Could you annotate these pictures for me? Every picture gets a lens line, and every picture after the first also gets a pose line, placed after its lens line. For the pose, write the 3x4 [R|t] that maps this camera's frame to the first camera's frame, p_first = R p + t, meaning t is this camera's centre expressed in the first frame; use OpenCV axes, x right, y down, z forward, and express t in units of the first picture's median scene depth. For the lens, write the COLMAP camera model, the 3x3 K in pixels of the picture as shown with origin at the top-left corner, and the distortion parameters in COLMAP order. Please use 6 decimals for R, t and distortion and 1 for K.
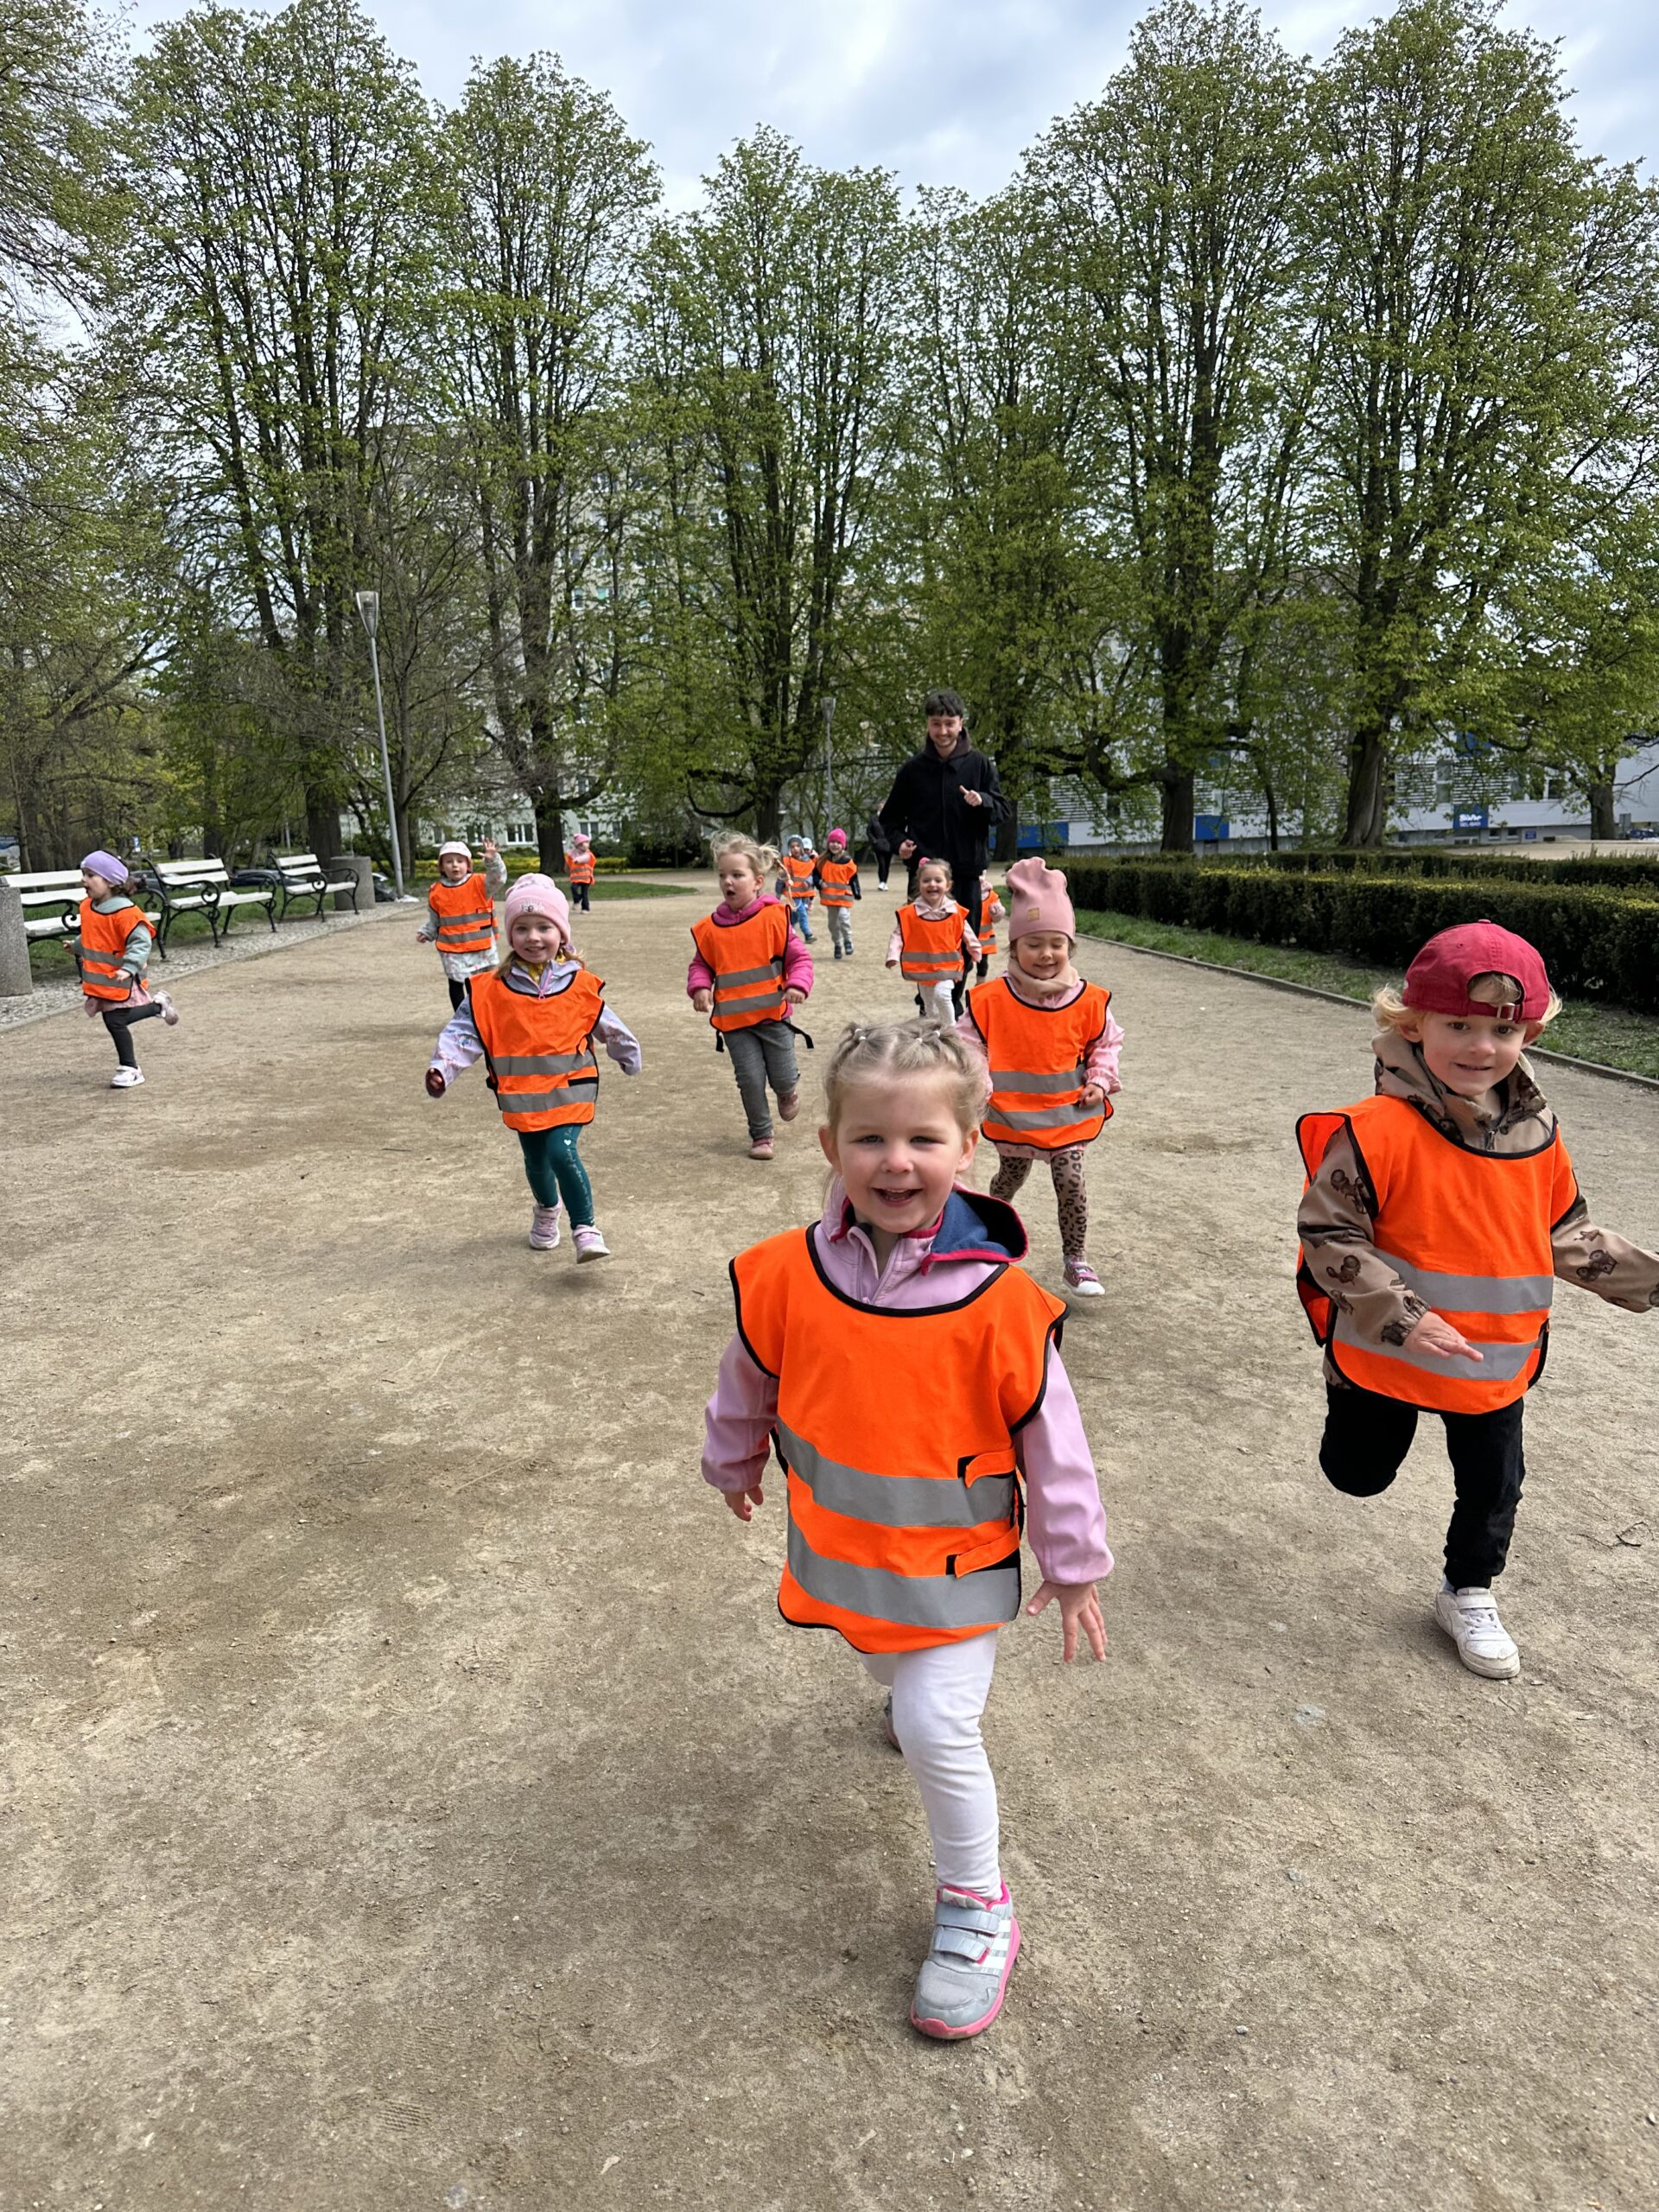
lens RADIAL K [[1527.2, 0, 833.9], [0, 1527.2, 1147.4], [0, 0, 1]] dist [0.022077, -0.034875]
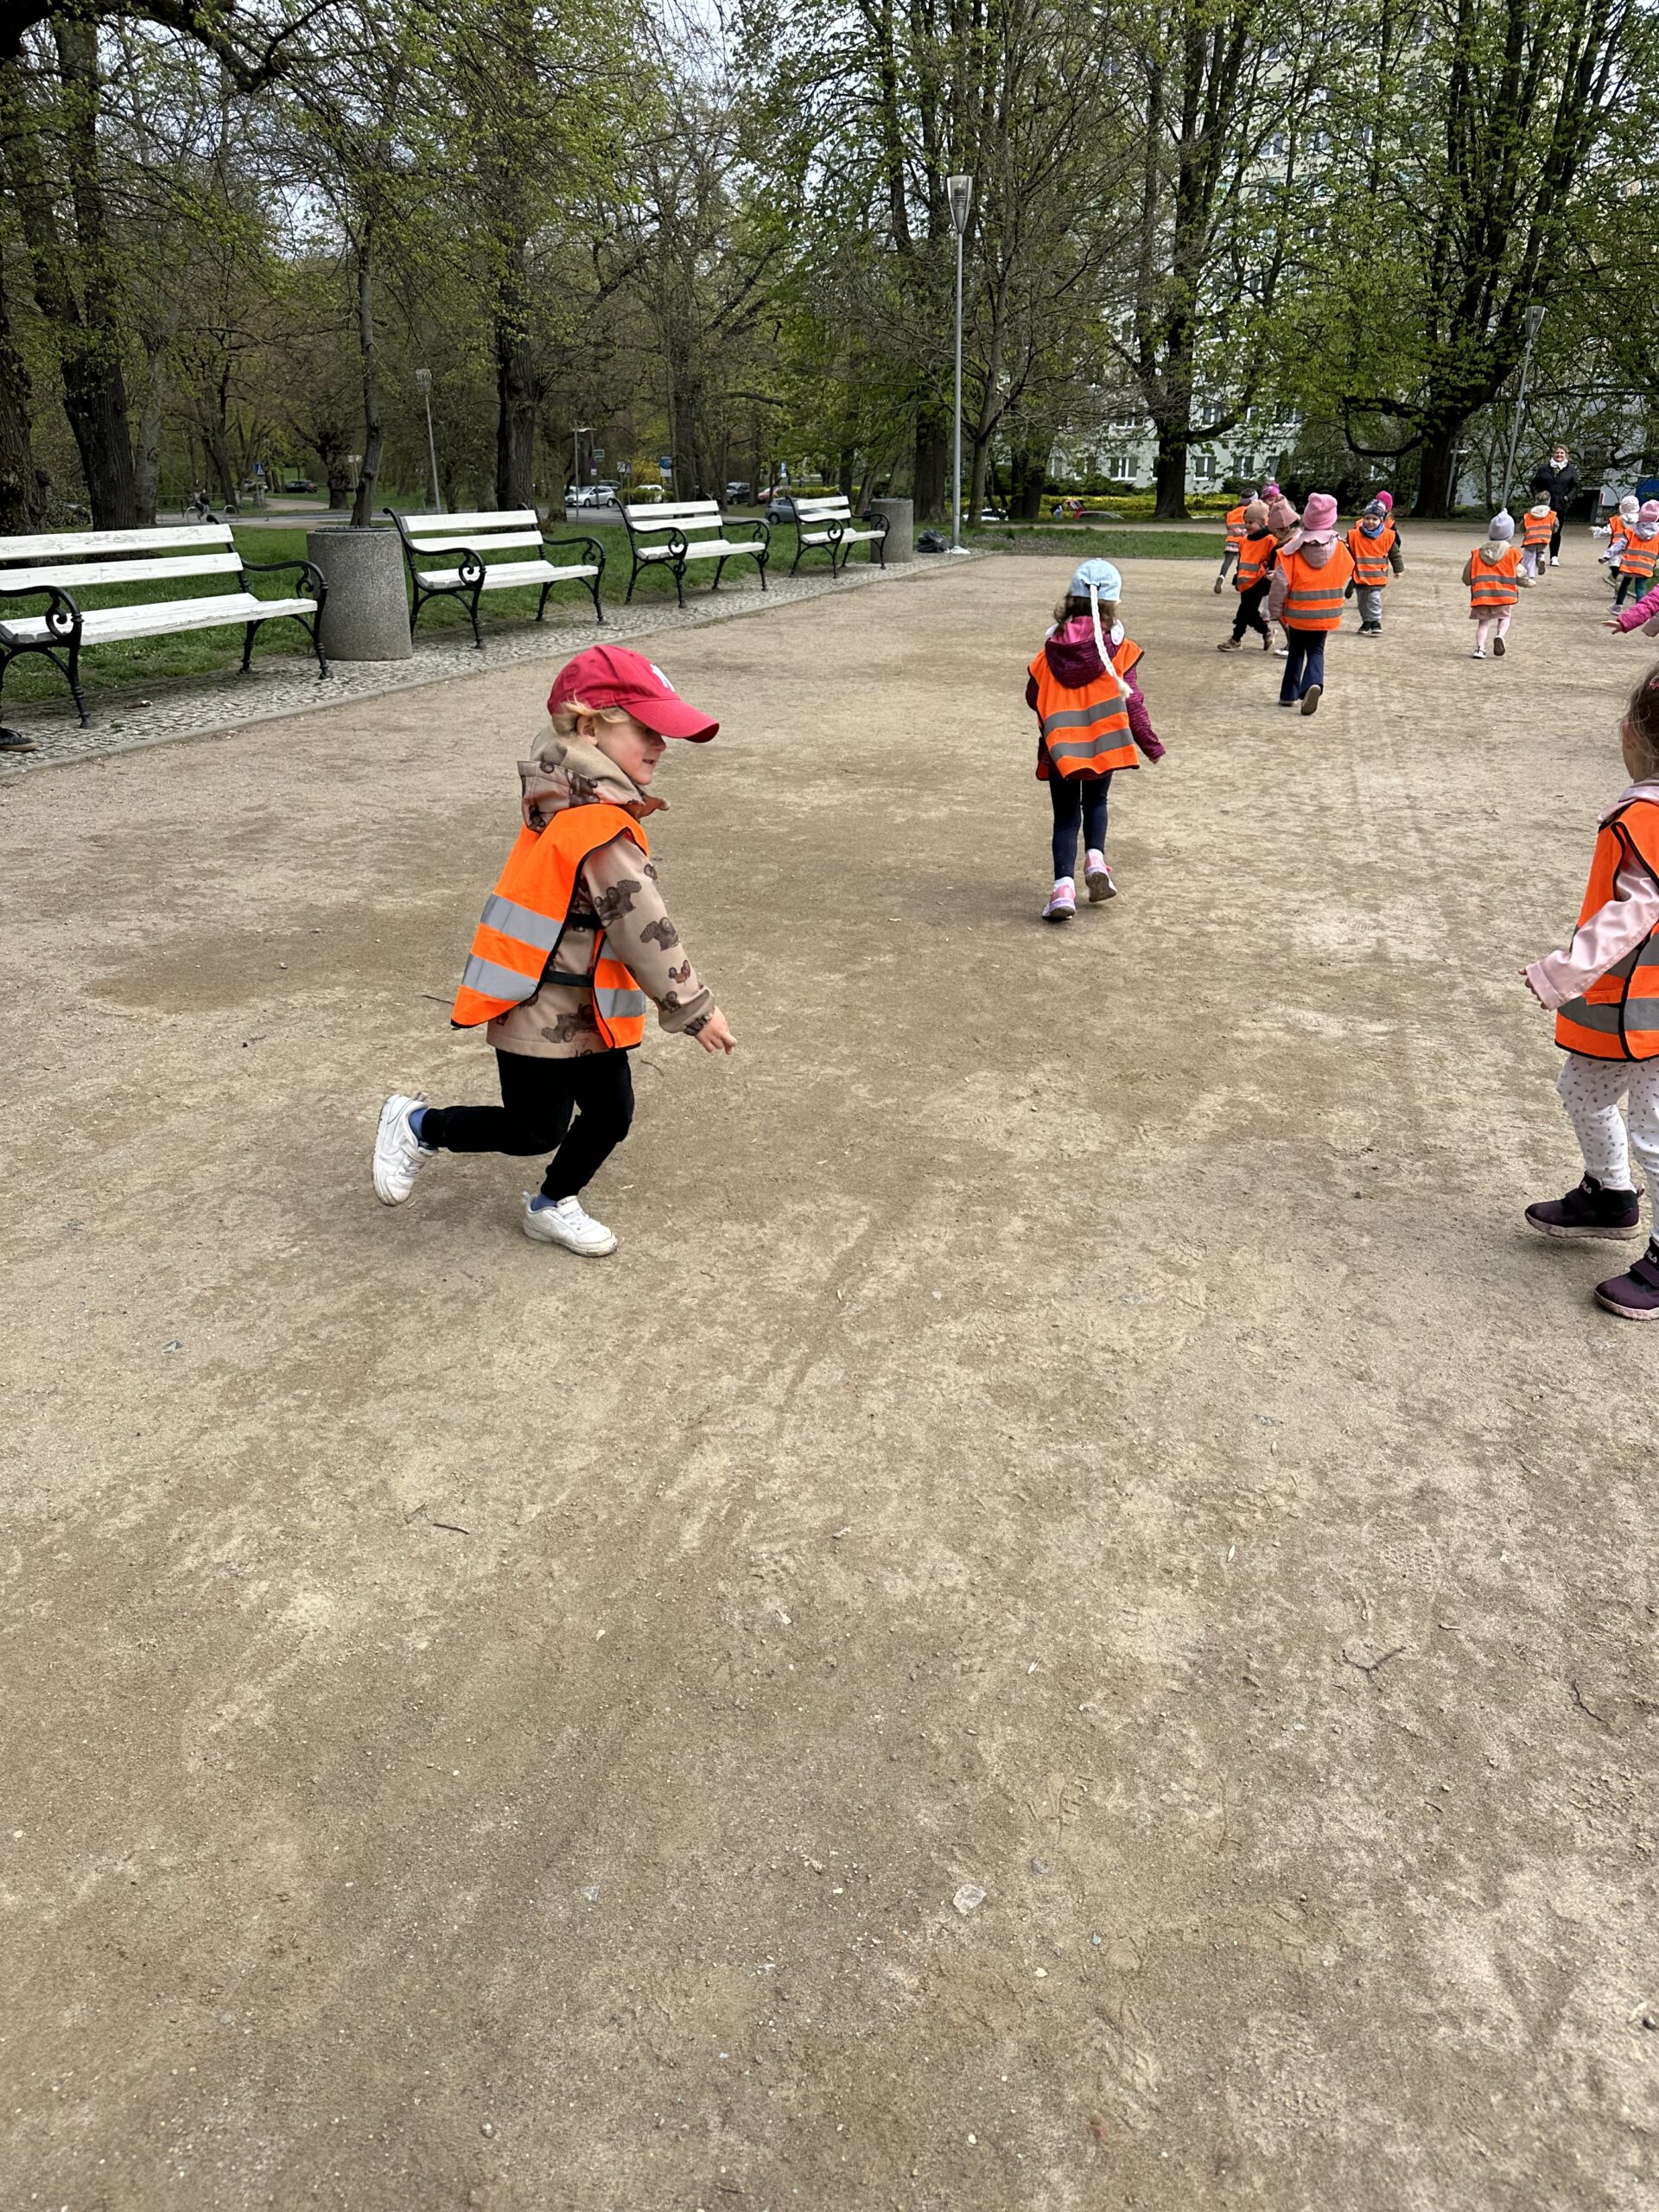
lens RADIAL K [[1527.2, 0, 848.0], [0, 1527.2, 1105.9], [0, 0, 1]] dist [0.022077, -0.034875]
pose [[0.920915, 0.177896, -0.346797, 0.018309], [-0.108204, 0.971478, 0.211004, -0.016648], [0.374442, -0.156792, 0.913898, 0.062038]]
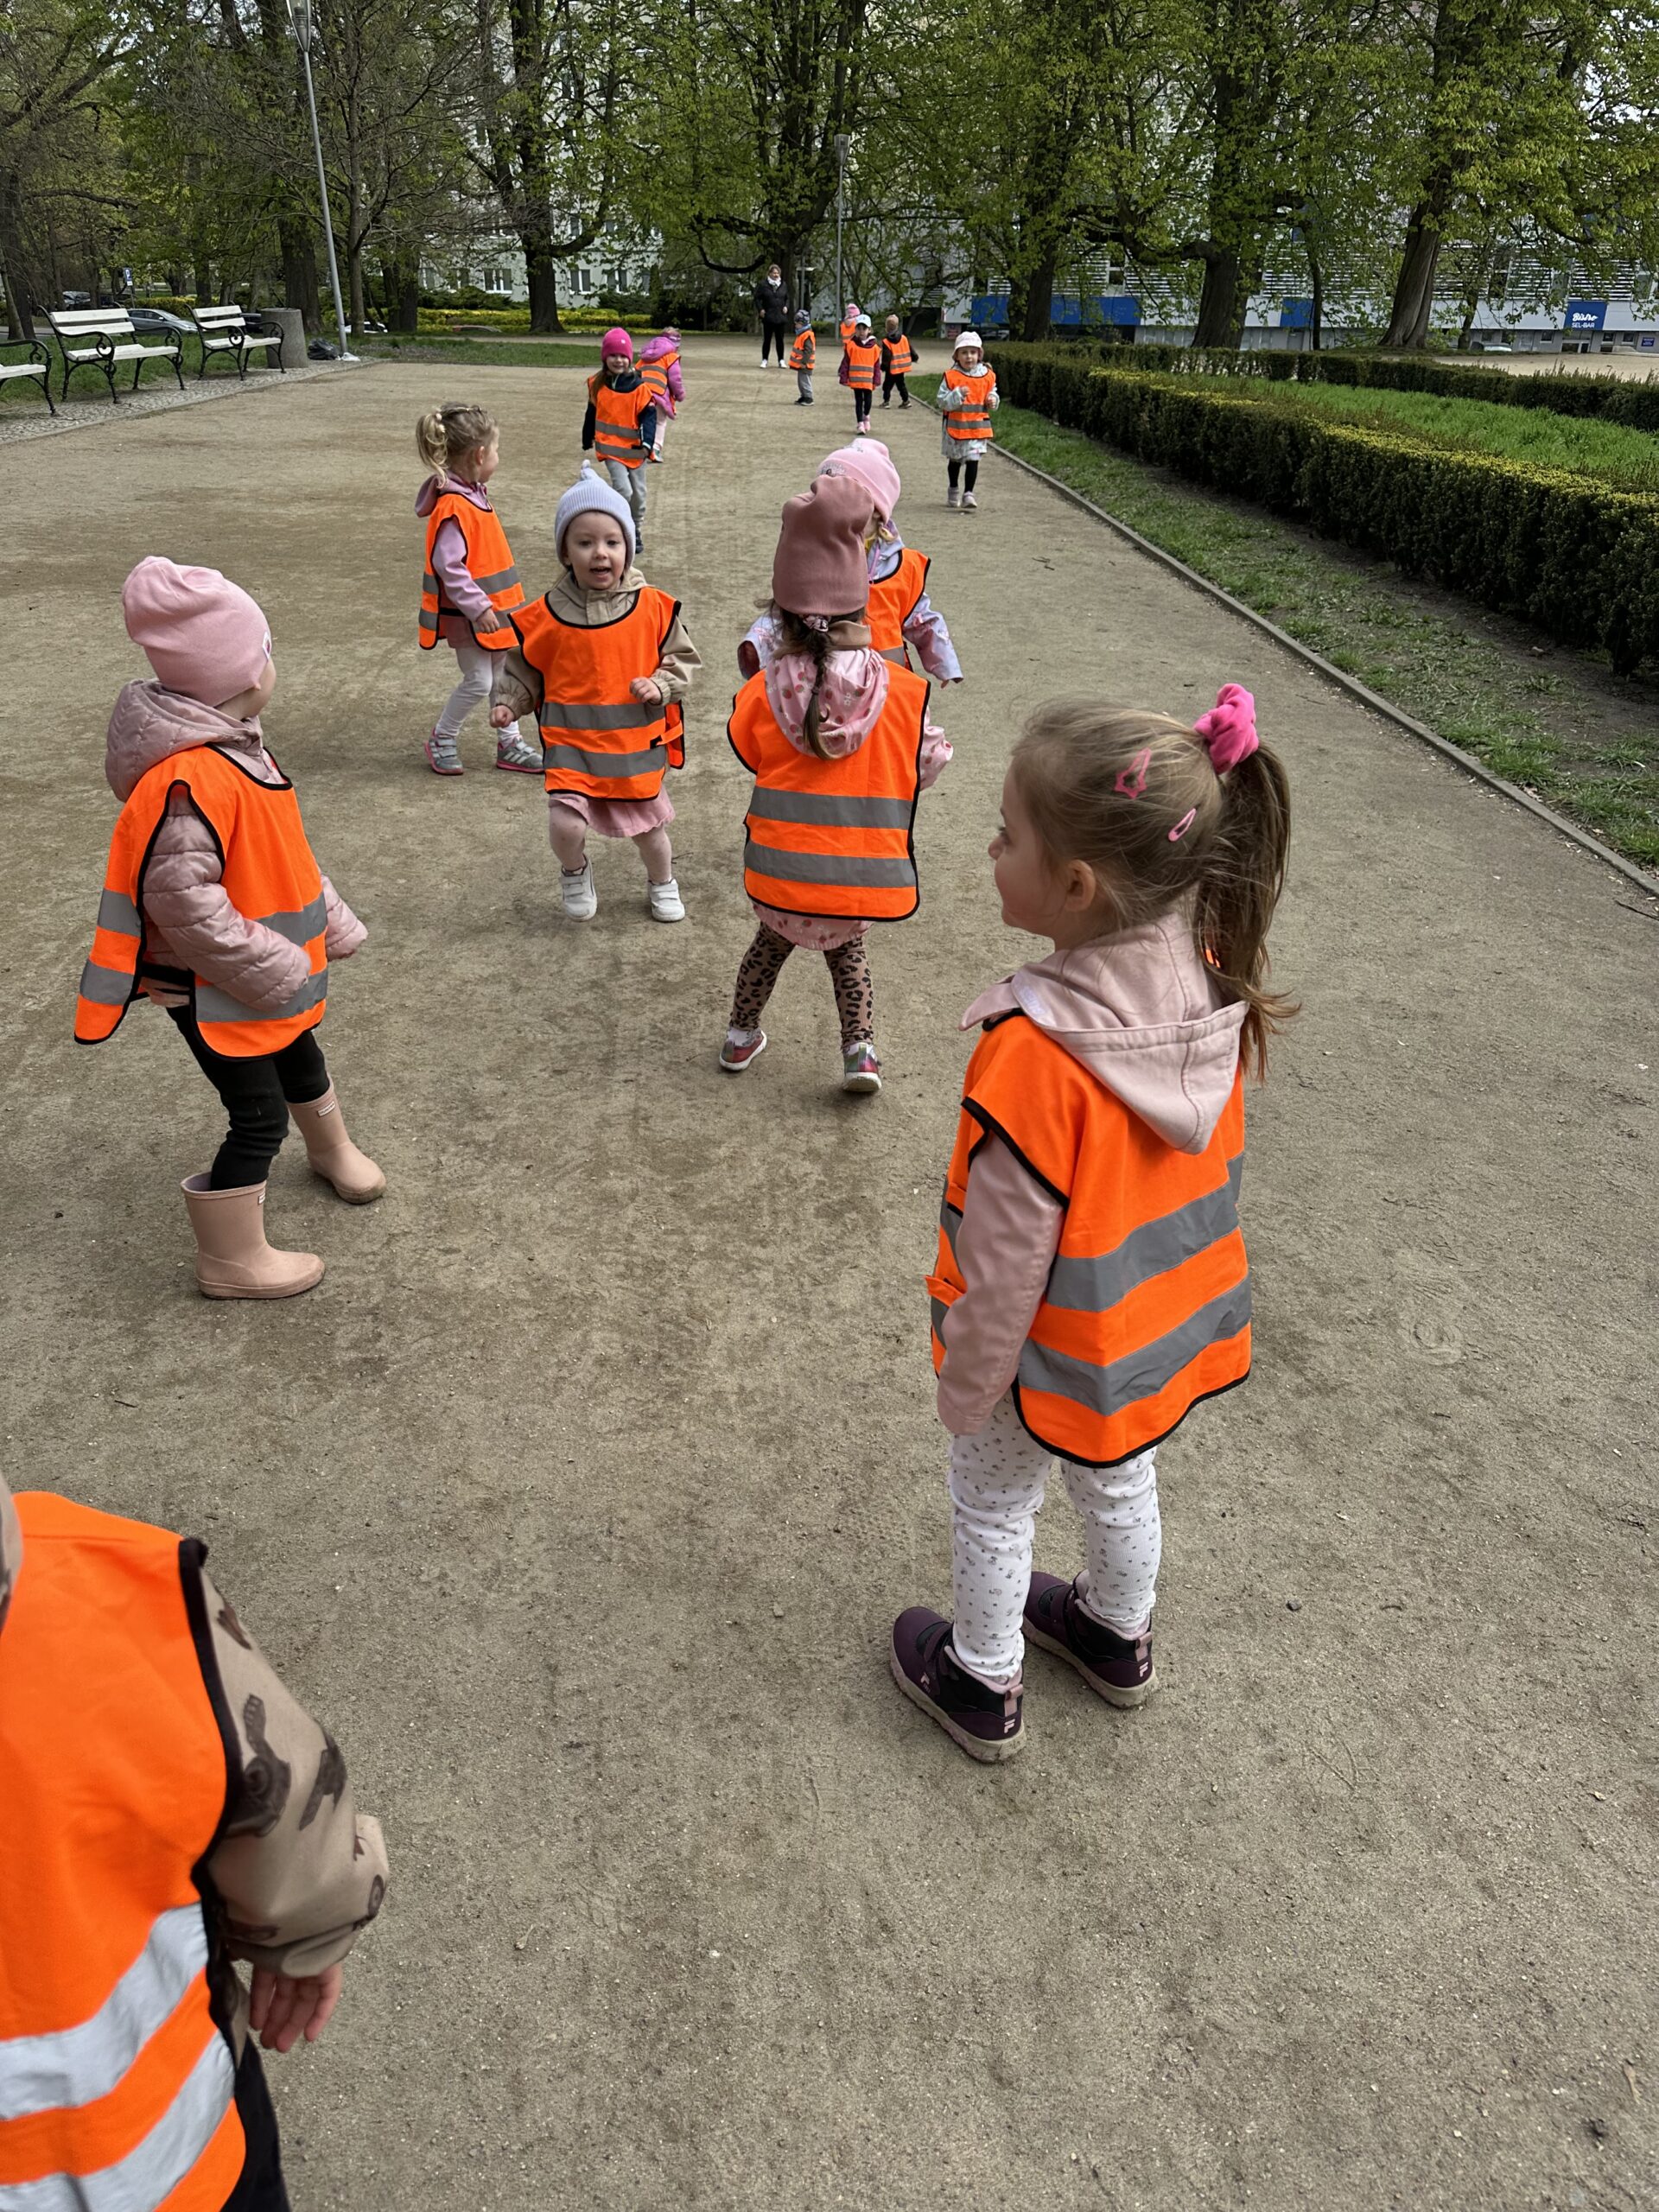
lens RADIAL K [[1527.2, 0, 821.9], [0, 1527.2, 1112.7], [0, 0, 1]] dist [0.022077, -0.034875]
pose [[0.997648, 0.063757, -0.025187, 0.047148], [-0.053987, 0.957151, 0.284513, 0.002944], [0.042247, -0.282484, 0.958341, -0.039020]]
